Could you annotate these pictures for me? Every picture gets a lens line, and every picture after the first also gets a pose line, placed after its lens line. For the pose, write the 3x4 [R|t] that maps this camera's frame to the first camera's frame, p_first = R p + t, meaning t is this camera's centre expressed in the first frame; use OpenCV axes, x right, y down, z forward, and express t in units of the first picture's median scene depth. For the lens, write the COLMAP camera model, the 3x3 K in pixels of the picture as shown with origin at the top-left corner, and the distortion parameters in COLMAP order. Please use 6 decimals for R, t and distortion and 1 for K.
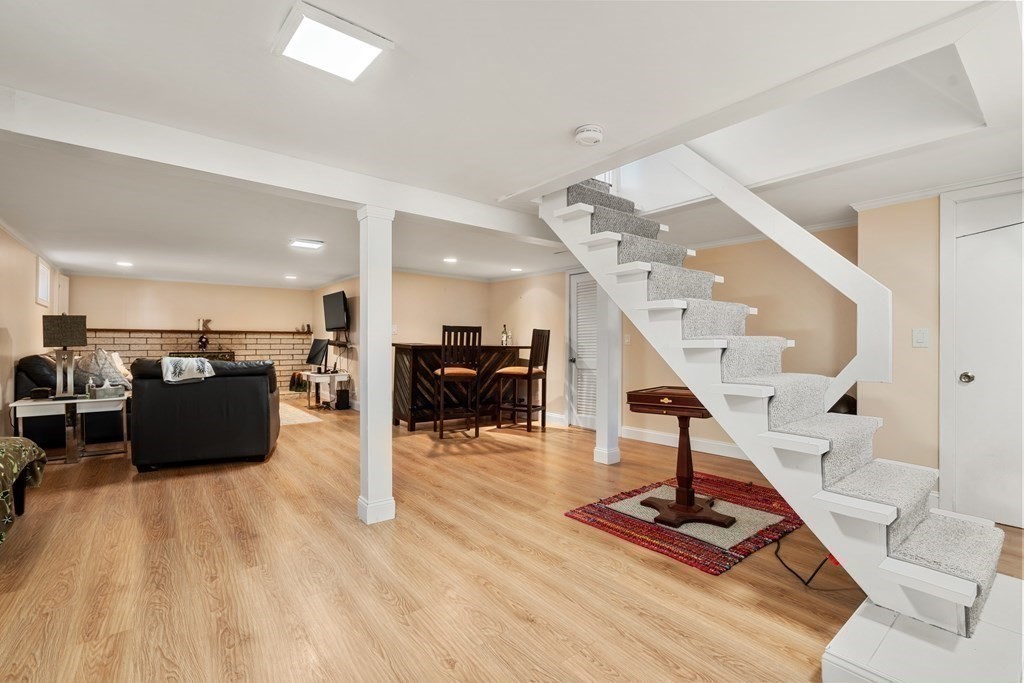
lens RADIAL K [[464.6, 0, 510.4], [0, 464.6, 340.9], [0, 0, 1]] dist [-0.007581, 0.000129]
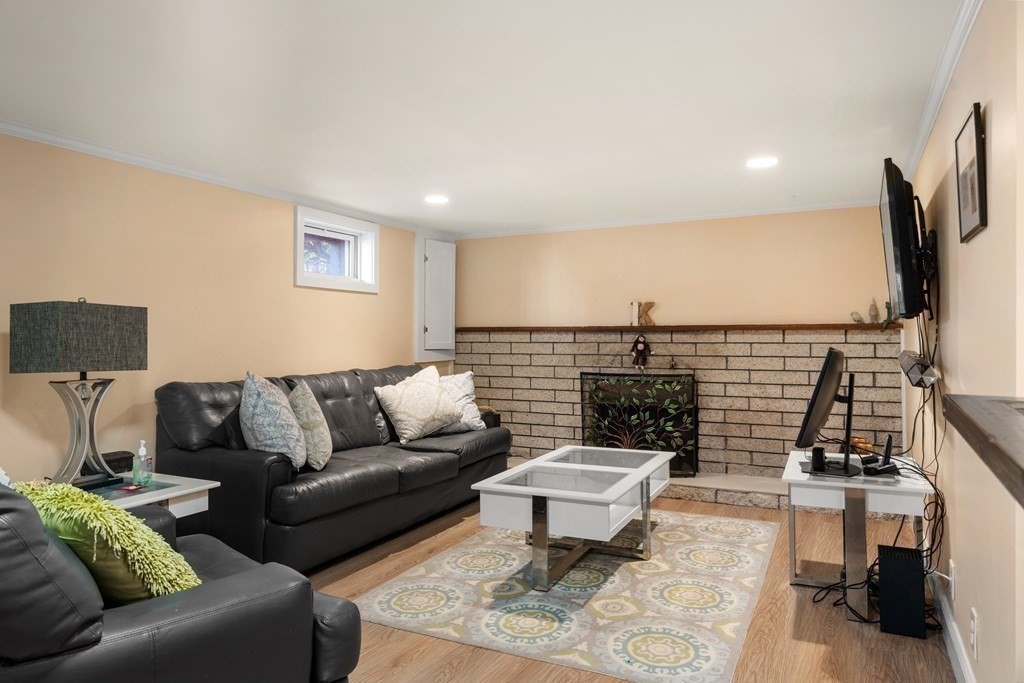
lens RADIAL K [[664.3, 0, 510.5], [0, 664.3, 339.8], [0, 0, 1]] dist [0.003219, 0.000472]
pose [[0.409264, -0.000966, -0.912415, -0.108478], [0.003646, 0.999993, 0.000577, -0.009468], [0.912409, -0.003563, 0.409265, 0.606585]]
